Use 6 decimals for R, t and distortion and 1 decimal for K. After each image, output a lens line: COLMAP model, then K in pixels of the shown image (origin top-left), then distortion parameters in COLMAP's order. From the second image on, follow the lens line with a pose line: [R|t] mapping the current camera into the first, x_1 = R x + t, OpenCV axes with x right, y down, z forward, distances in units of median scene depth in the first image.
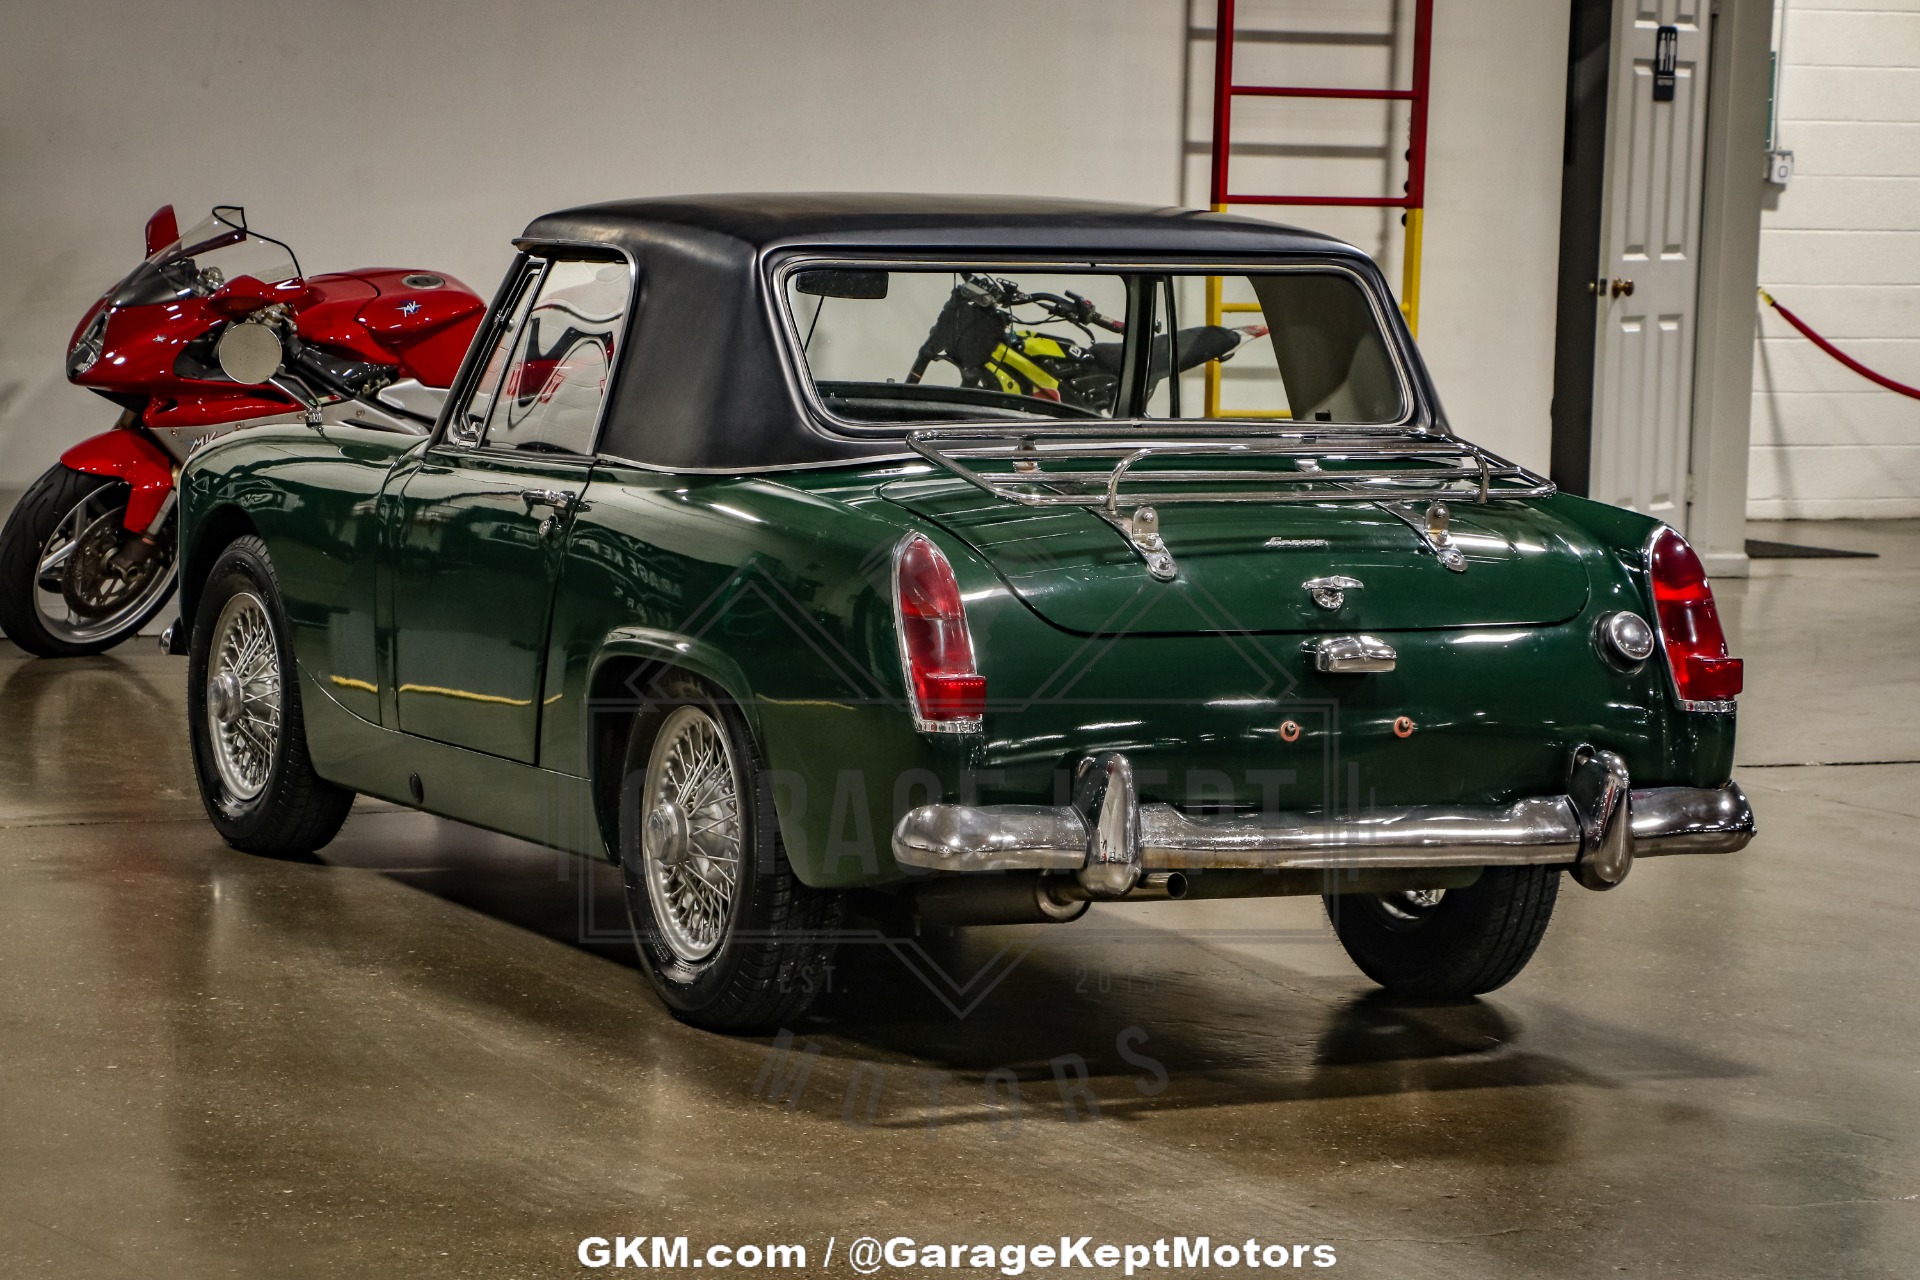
lens RADIAL K [[5037.1, 0, 915.2], [0, 5037.1, 641.8], [0, 0, 1]] dist [0.454171, 1.207753]
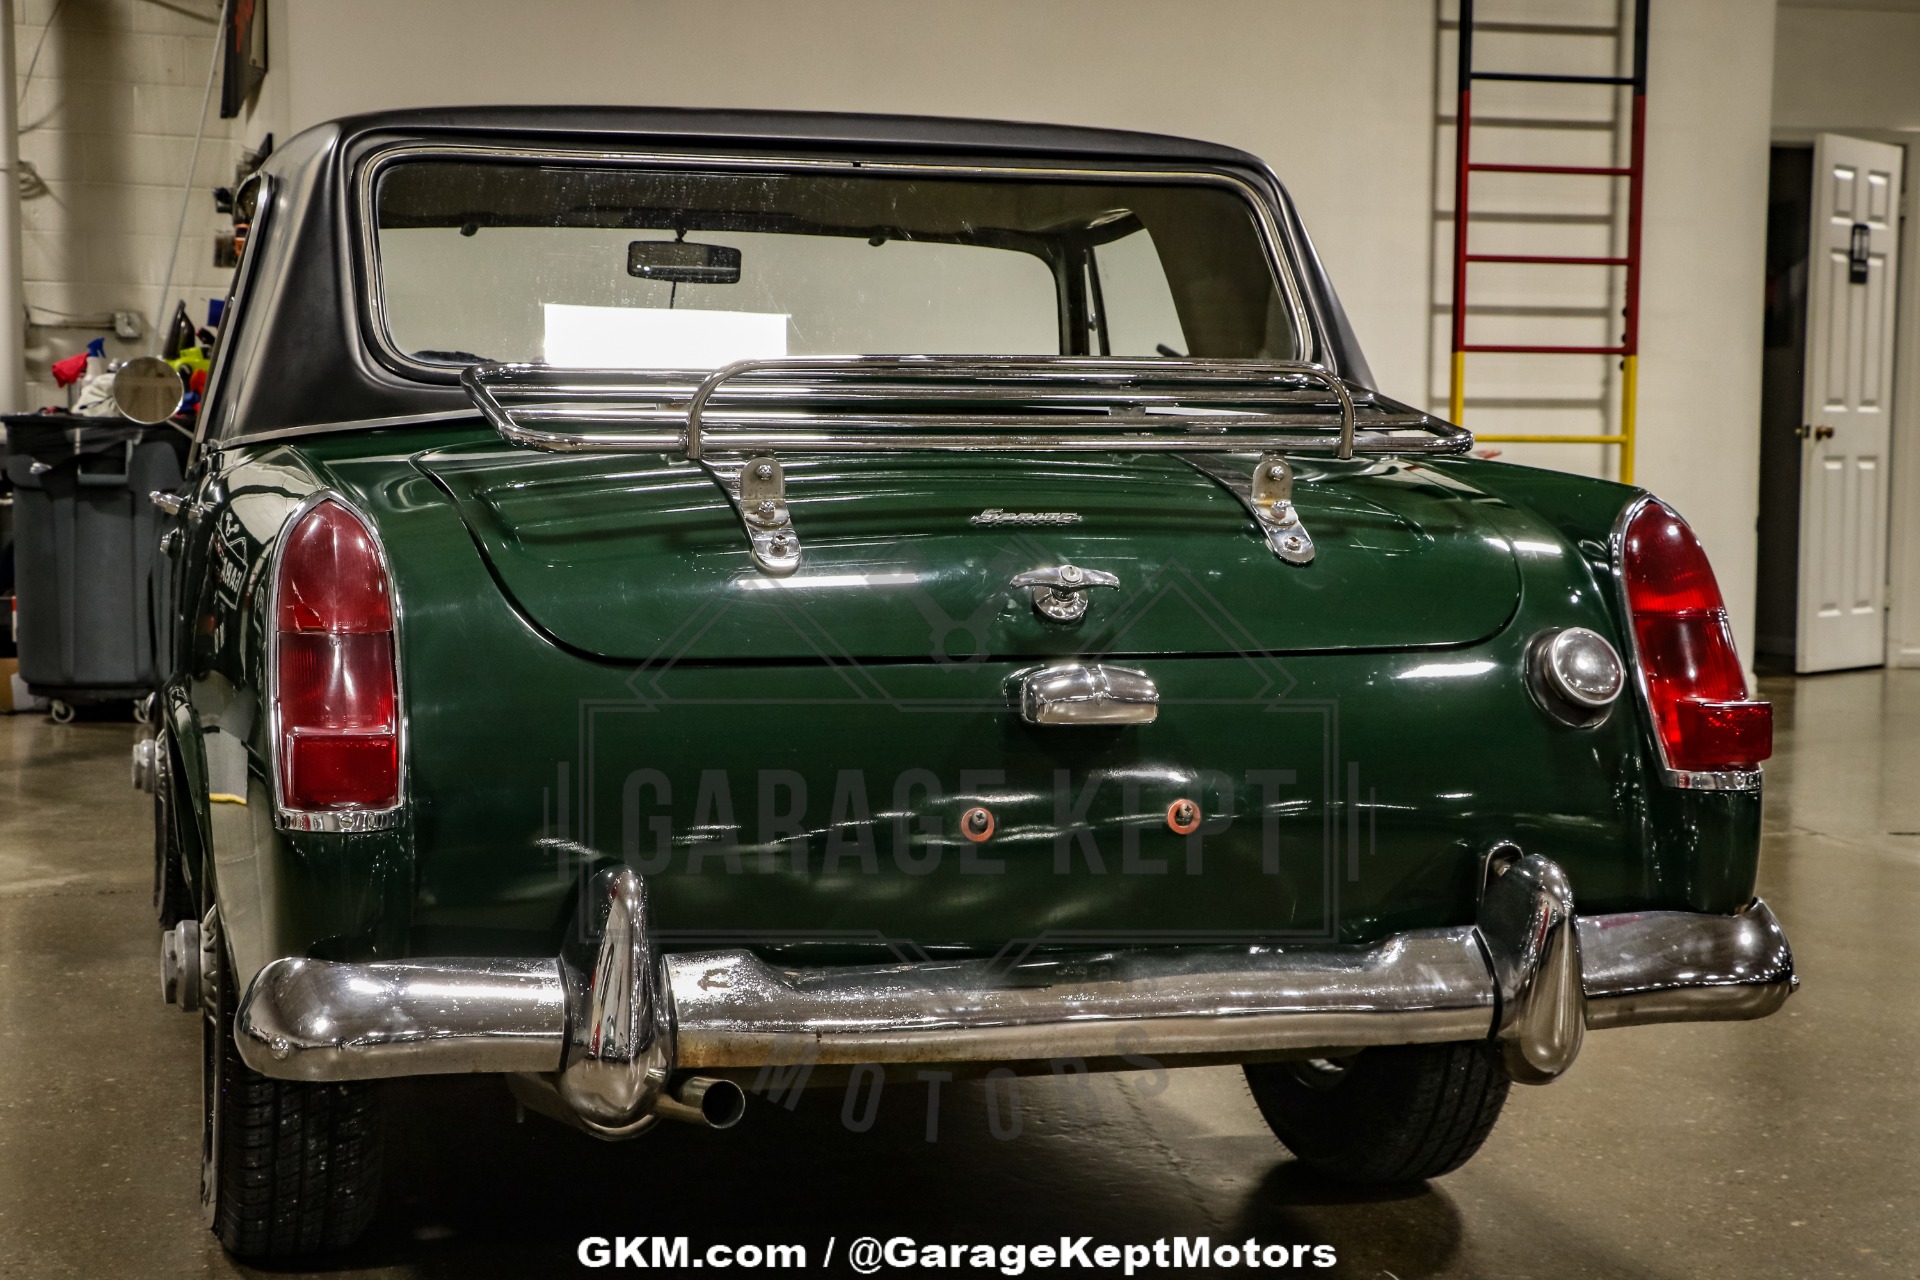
lens RADIAL K [[2941.4, 0, 960.0], [0, 2941.4, 640.0], [0, 0, 1]] dist [-0.015065, 1.224500]
pose [[0.986032, -0.009061, -0.166309, 0.119220], [0.003801, 0.999483, -0.031919, 0.006384], [0.166512, 0.030841, 0.985557, 0.601265]]
